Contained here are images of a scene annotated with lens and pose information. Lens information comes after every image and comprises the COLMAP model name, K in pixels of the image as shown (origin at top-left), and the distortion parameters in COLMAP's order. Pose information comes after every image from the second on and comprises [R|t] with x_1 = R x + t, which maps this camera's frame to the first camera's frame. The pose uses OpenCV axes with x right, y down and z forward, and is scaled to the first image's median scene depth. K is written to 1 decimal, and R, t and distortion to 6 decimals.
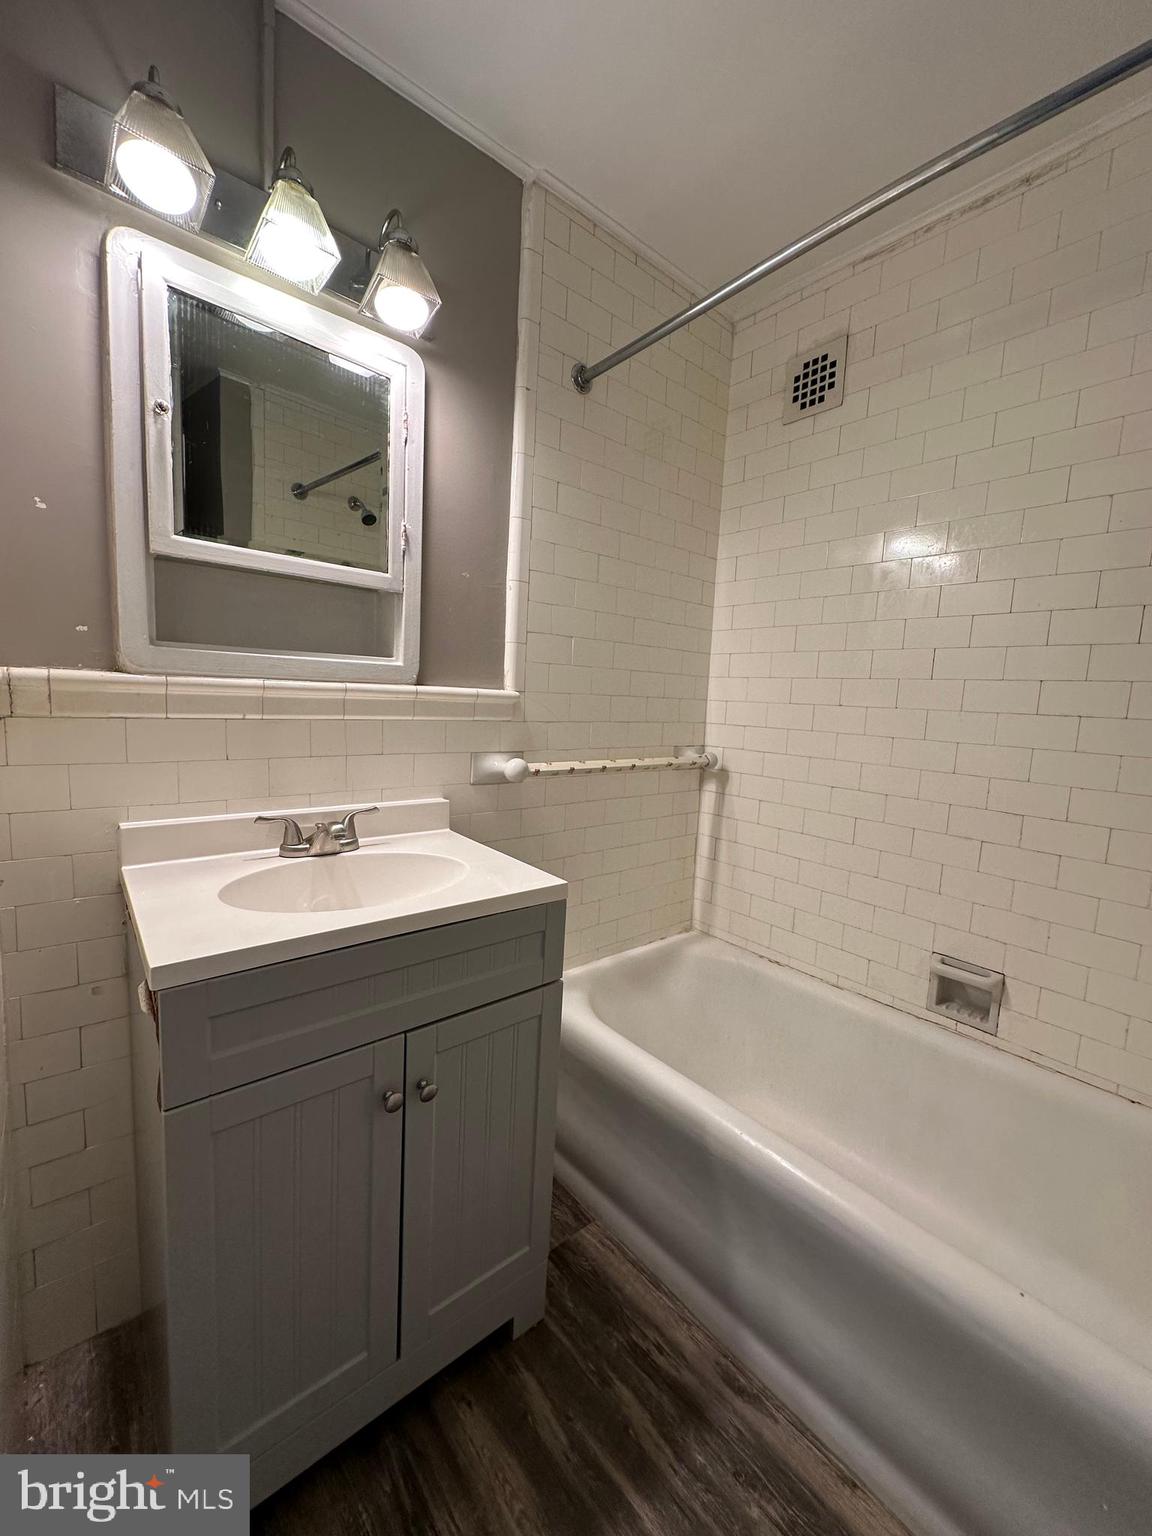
lens RADIAL K [[611.0, 0, 577.2], [0, 611.0, 768.2], [0, 0, 1]] dist [-0.005569, 0.002015]
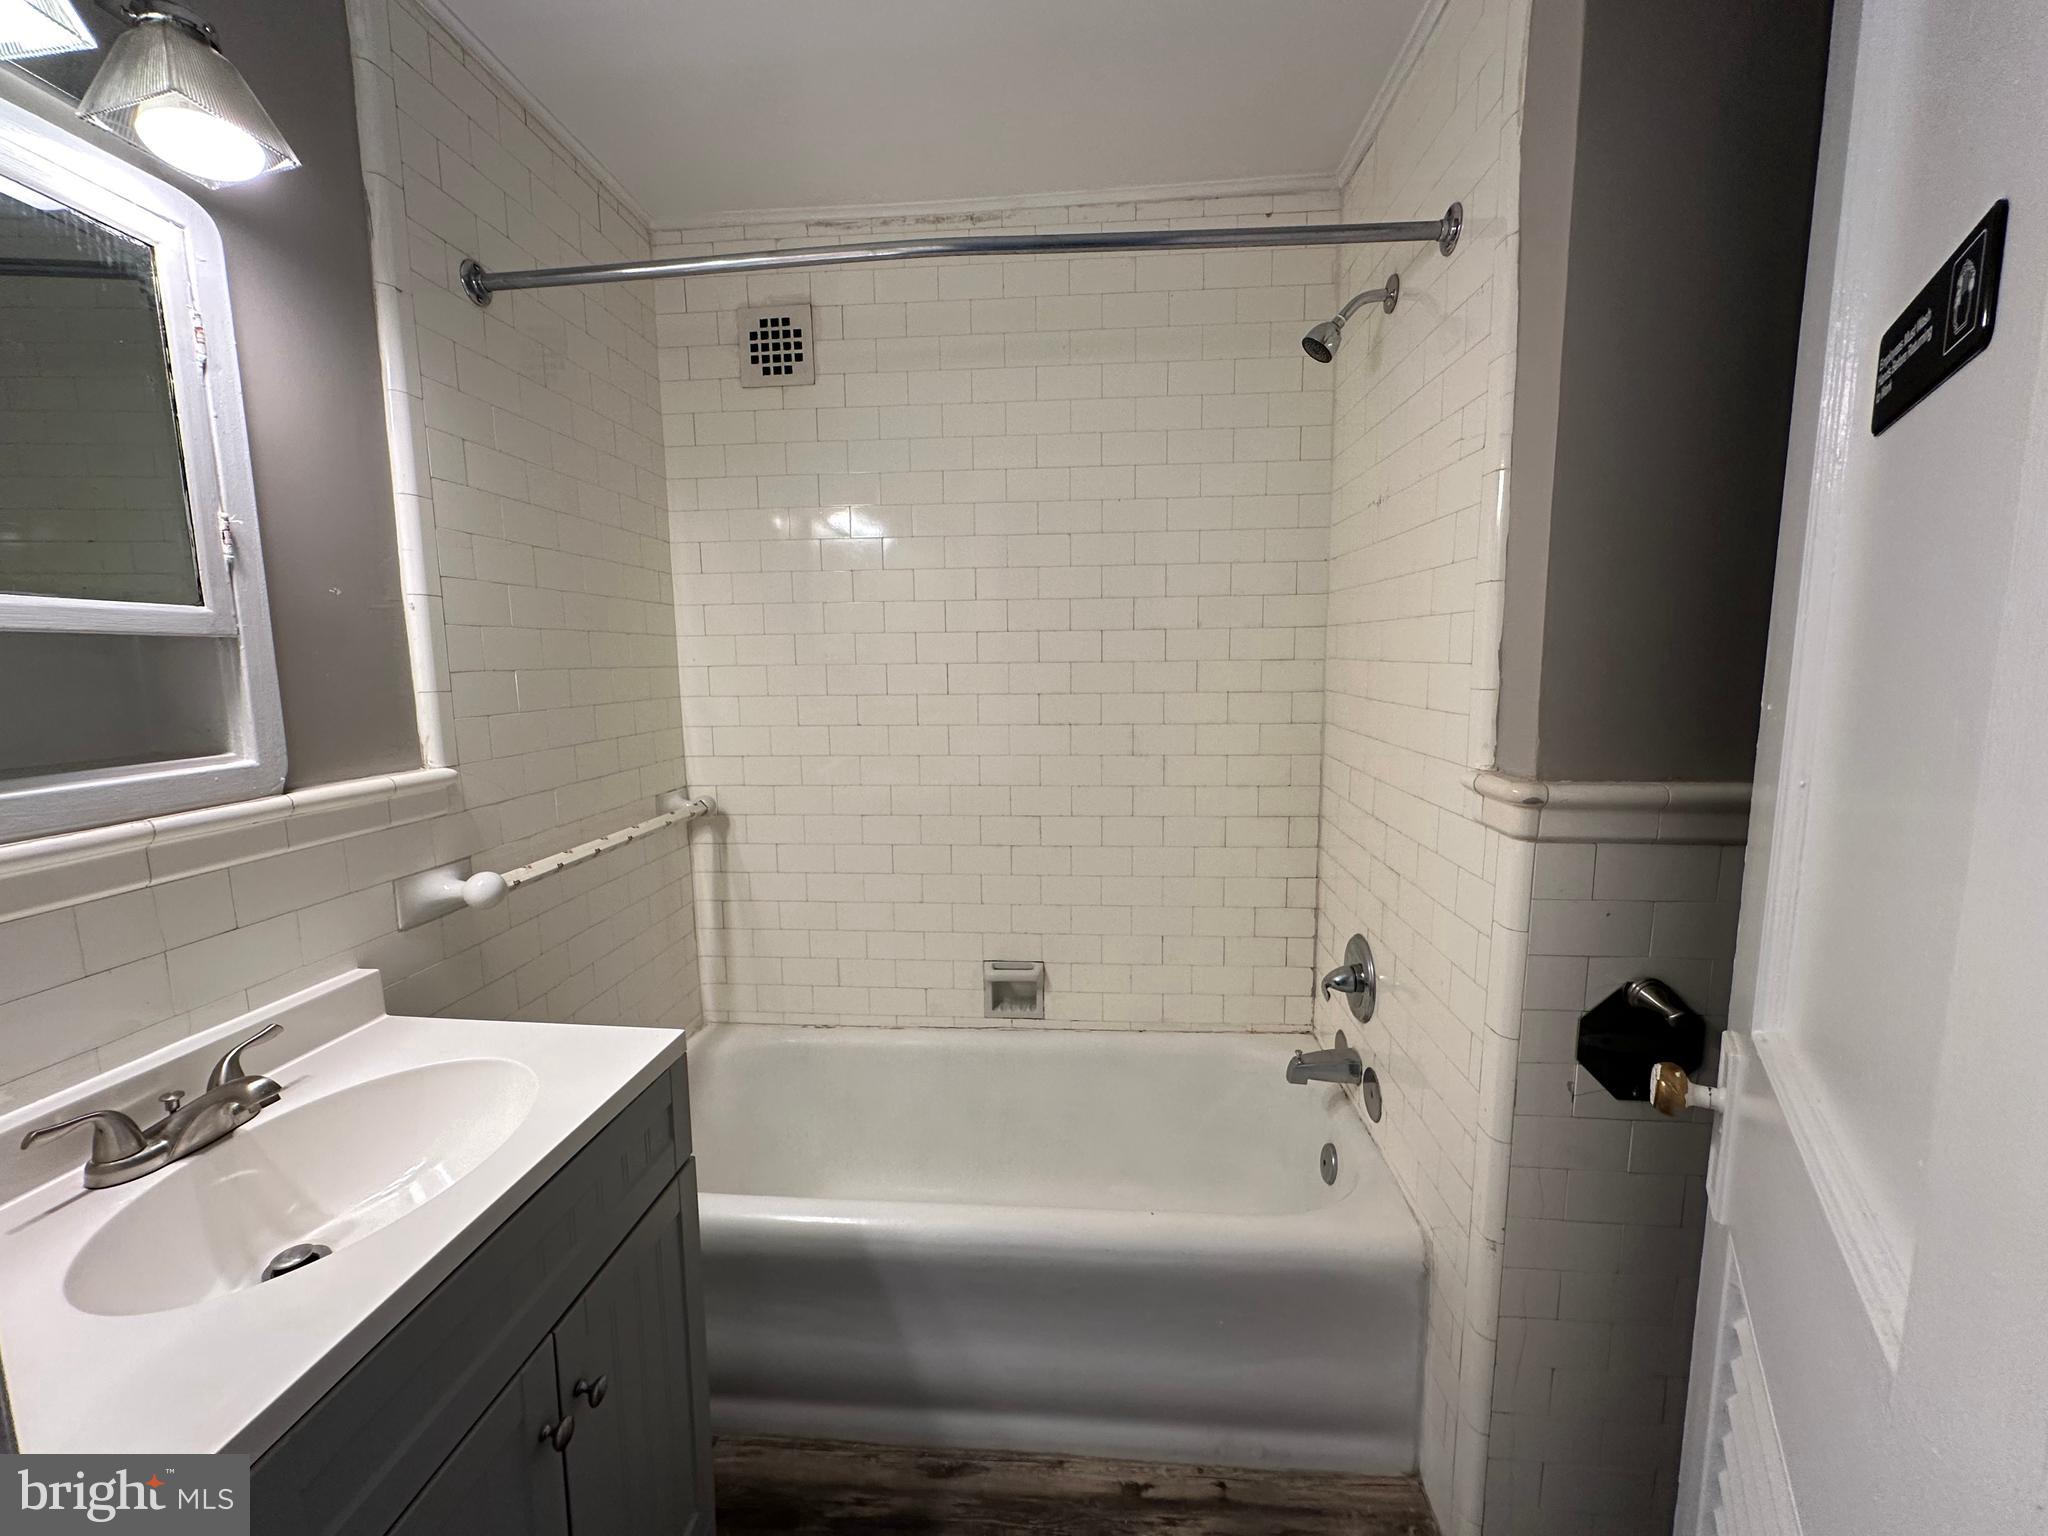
lens RADIAL K [[814.6, 0, 1020.8], [0, 814.6, 768.7], [0, 0, 1]] dist [-0.005569, 0.002015]
pose [[0.705585, -0.146998, 0.693211, -0.279222], [0.127402, 0.988622, 0.079965, -0.121724], [-0.697079, 0.031894, 0.716285, -0.025413]]
